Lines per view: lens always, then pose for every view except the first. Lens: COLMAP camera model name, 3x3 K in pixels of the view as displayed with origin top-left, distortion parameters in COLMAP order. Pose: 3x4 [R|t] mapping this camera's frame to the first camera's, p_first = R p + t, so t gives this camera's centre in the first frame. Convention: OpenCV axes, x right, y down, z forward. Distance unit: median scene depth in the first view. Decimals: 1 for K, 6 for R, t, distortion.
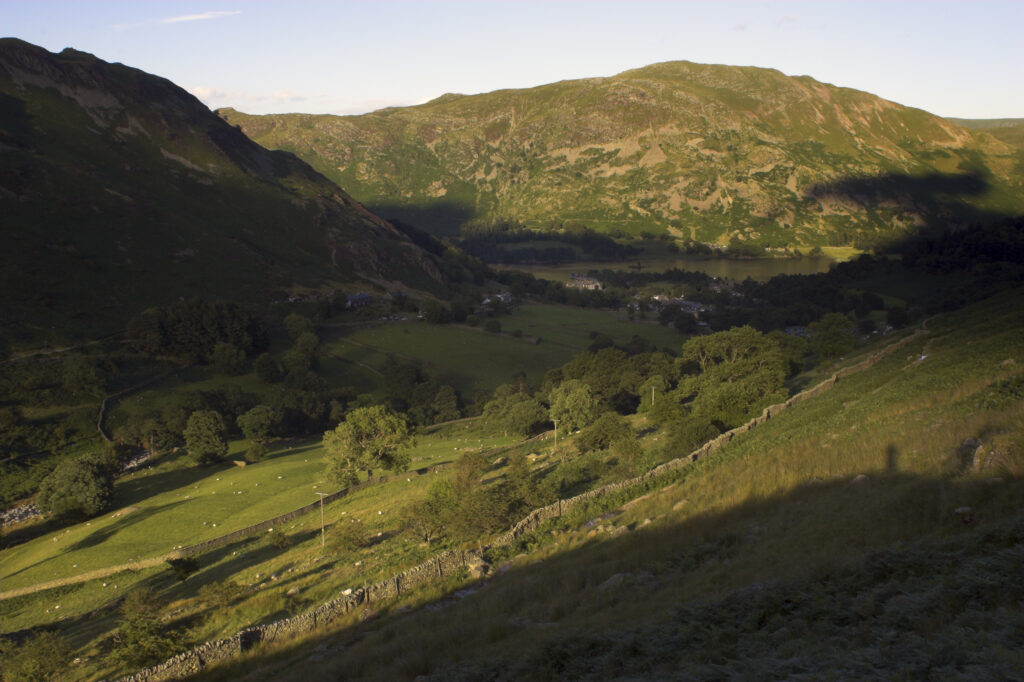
lens RADIAL K [[1137.5, 0, 512.0], [0, 1137.5, 341.0], [0, 0, 1]] dist [-0.083766, 0.045681]
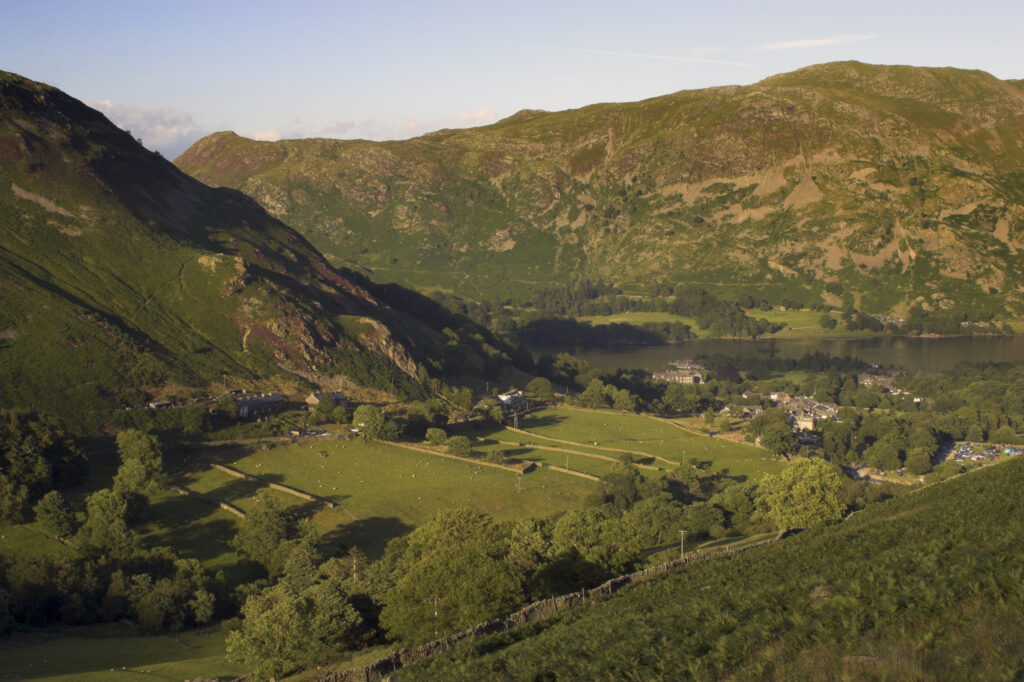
lens RADIAL K [[1540.9, 0, 512.0], [0, 1540.9, 341.0], [0, 0, 1]] dist [-0.069576, 0.101968]
pose [[0.996194, 0.001366, -0.087158, 0.025541], [-0.007264, 0.997701, -0.067384, -0.003801], [0.086865, 0.067761, 0.993913, 0.027906]]
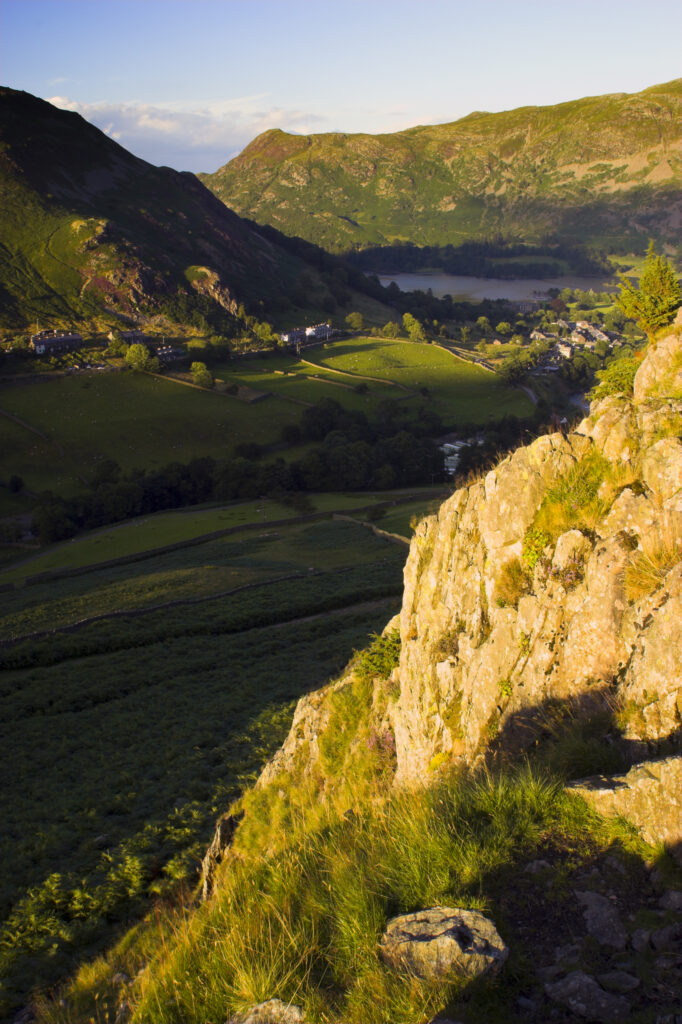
lens RADIAL K [[932.7, 0, 341.0], [0, 932.7, 512.0], [0, 0, 1]] dist [-0.123159, 0.087162]
pose [[0.966604, 0.076592, -0.244563, 0.069710], [-0.028676, 0.980627, 0.193776, -0.014339], [0.254666, -0.180292, 0.950074, 0.100859]]
